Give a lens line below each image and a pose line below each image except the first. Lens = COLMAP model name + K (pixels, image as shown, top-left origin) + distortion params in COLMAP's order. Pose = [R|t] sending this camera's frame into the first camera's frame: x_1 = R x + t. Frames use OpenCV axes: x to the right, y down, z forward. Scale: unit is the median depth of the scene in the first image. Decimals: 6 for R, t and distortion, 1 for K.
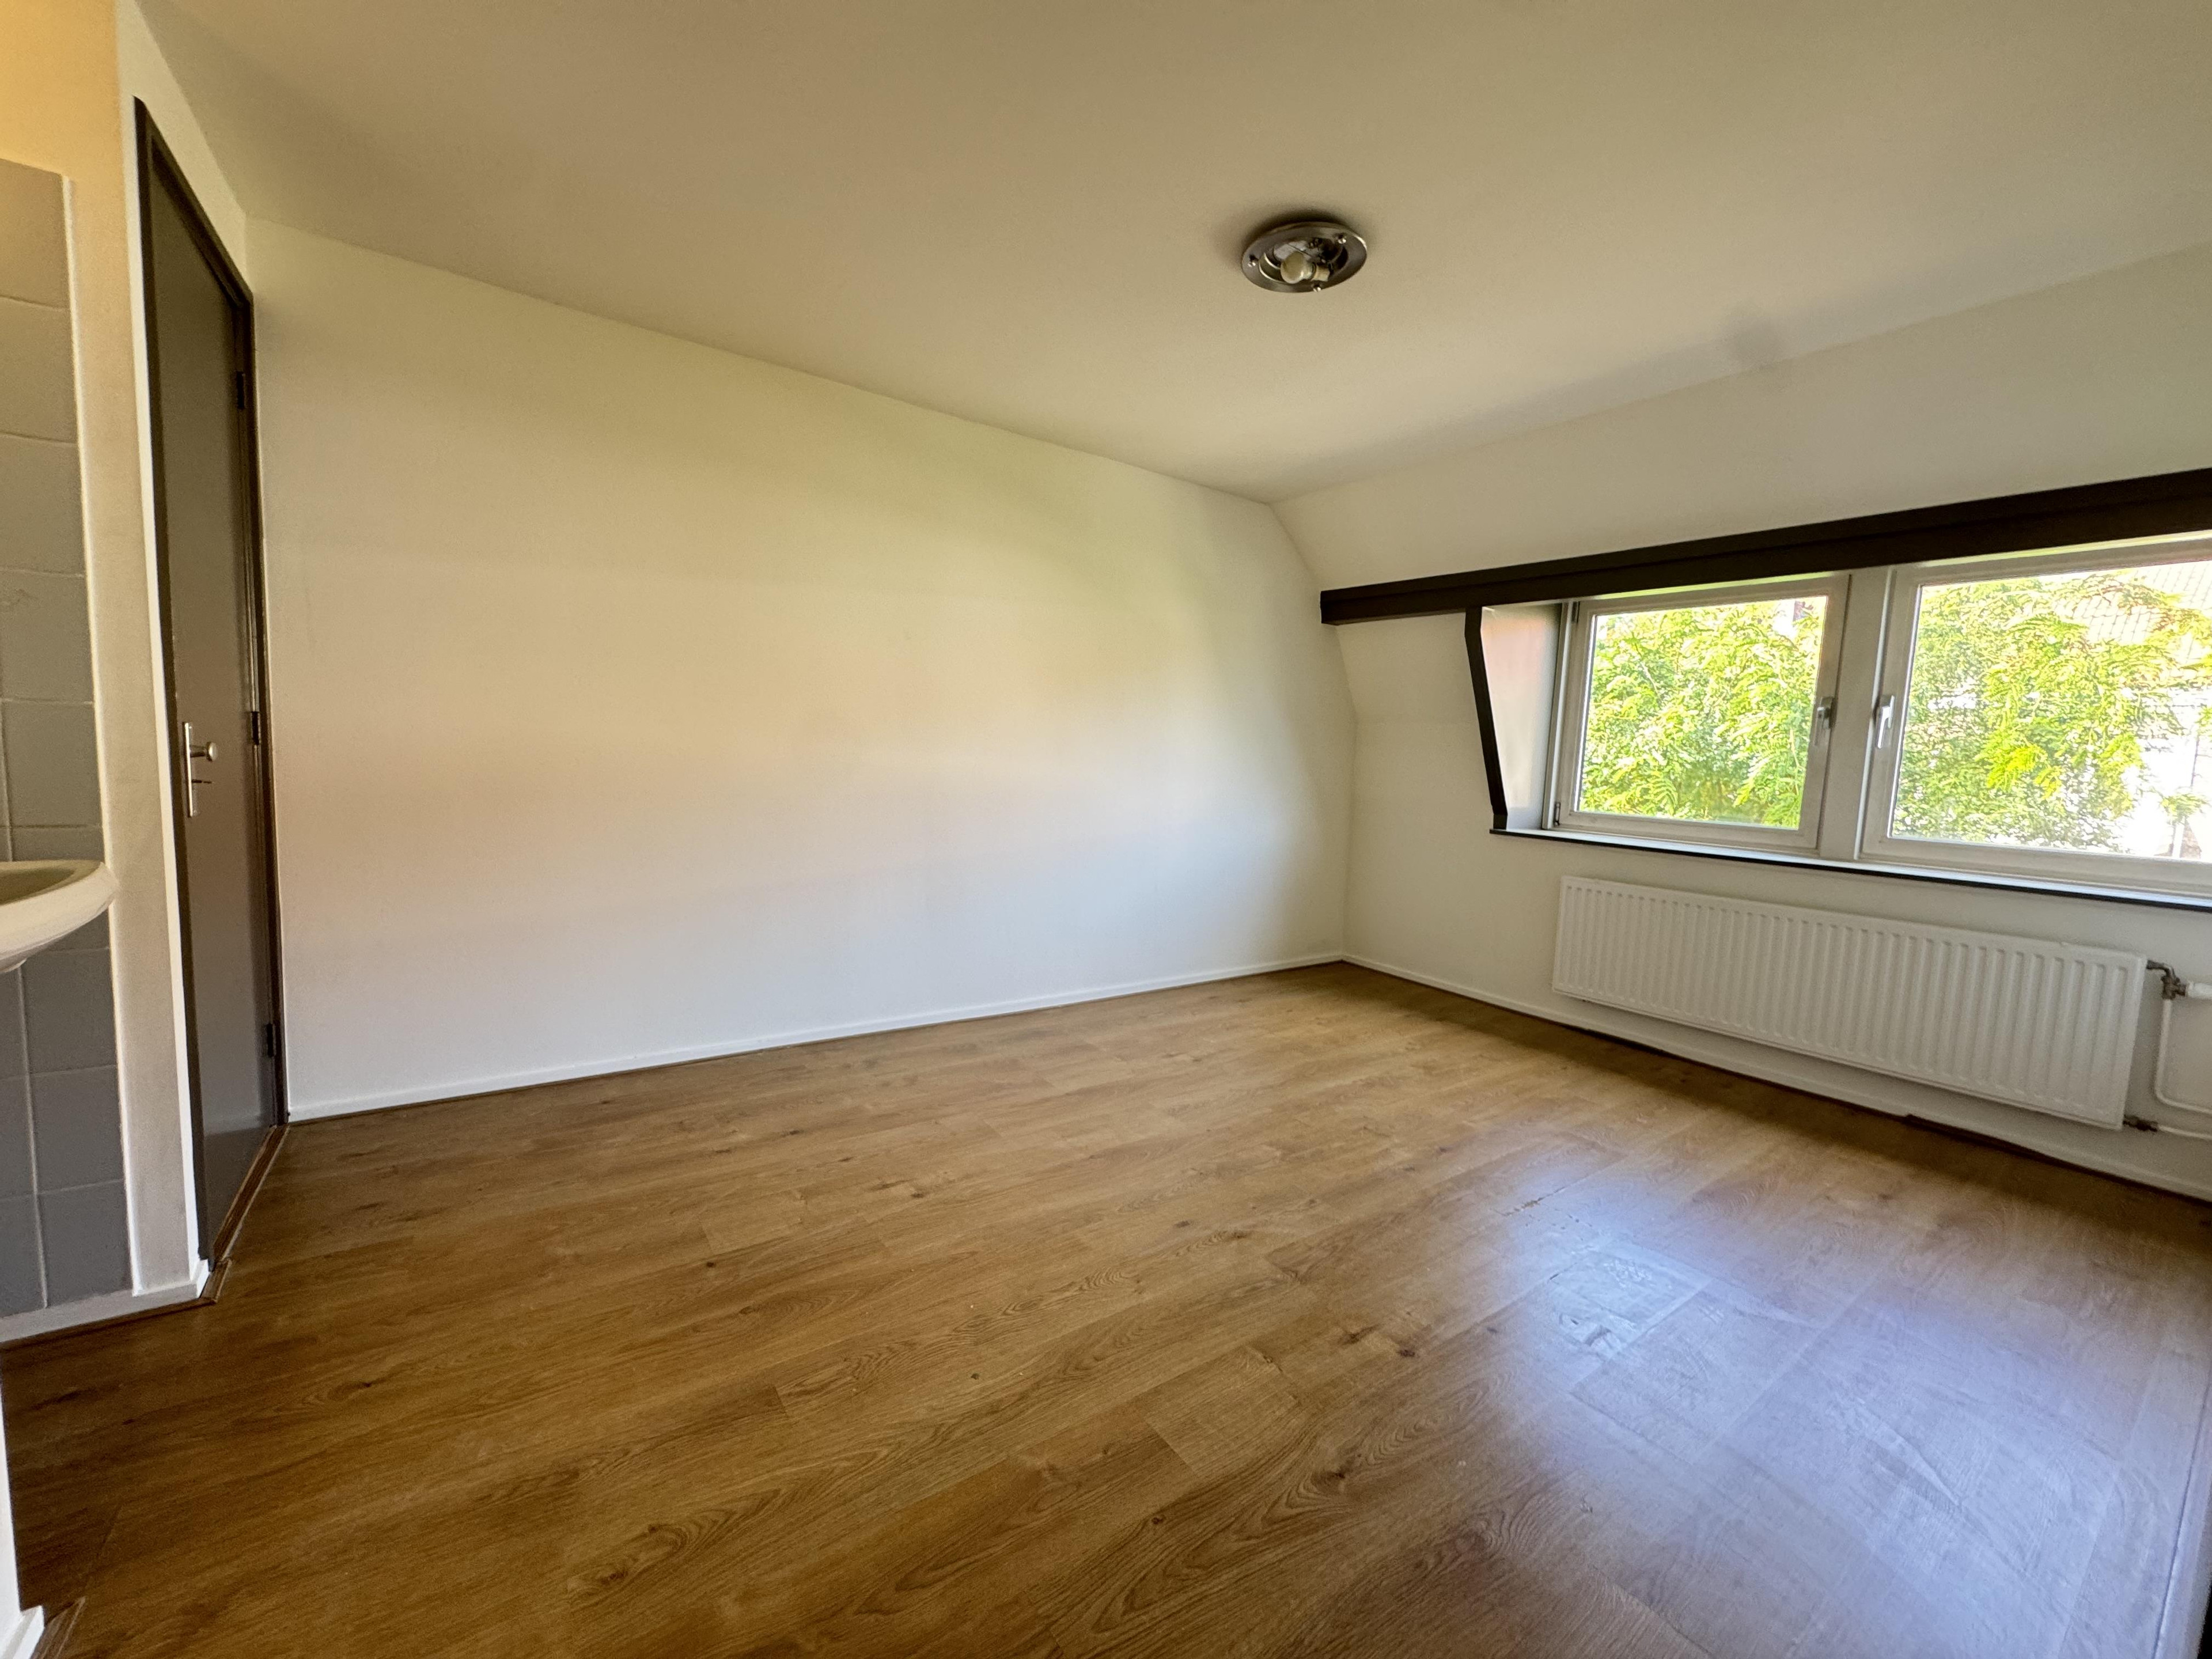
lens RADIAL K [[879.5, 0, 1106.0], [0, 879.5, 829.5], [0, 0, 1]] dist [-0.001869, 0.000066]
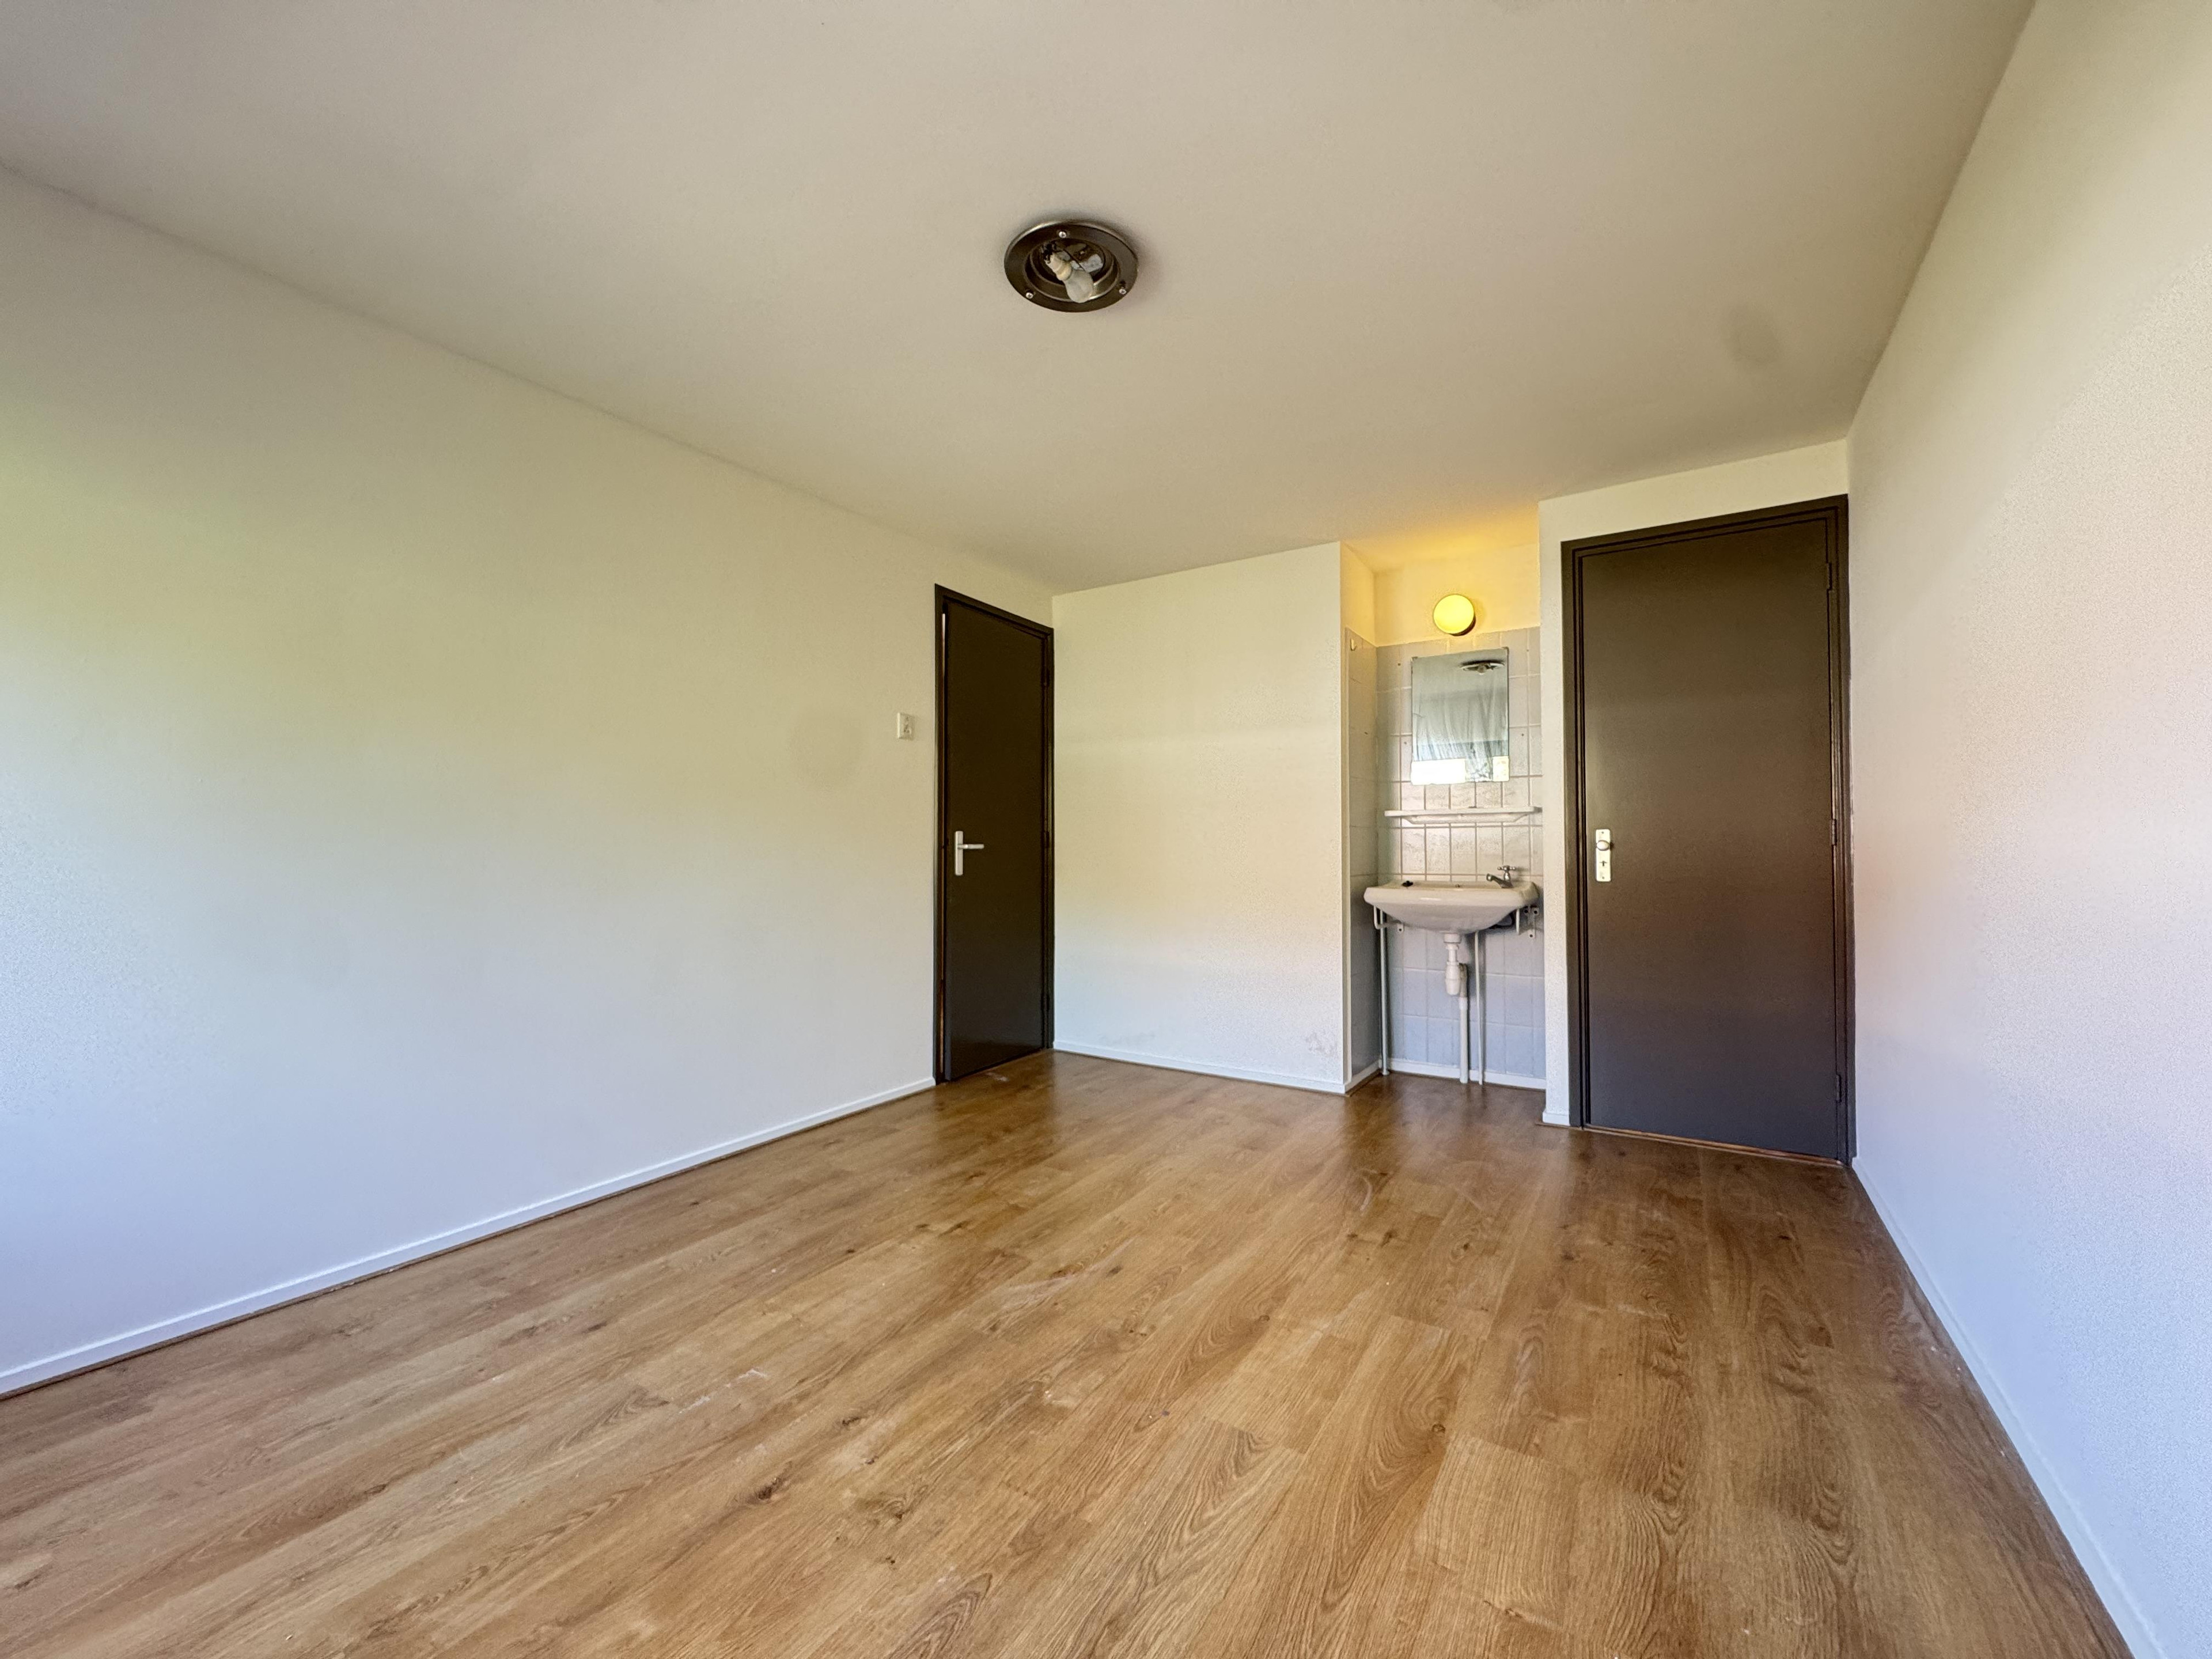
lens RADIAL K [[879.5, 0, 1106.0], [0, 879.5, 829.5], [0, 0, 1]] dist [-0.001869, 0.000066]
pose [[-0.925961, -0.049365, -0.374379, 0.443398], [-0.071456, 0.996412, 0.045348, -0.094736], [0.370798, 0.068742, -0.926166, 1.671387]]
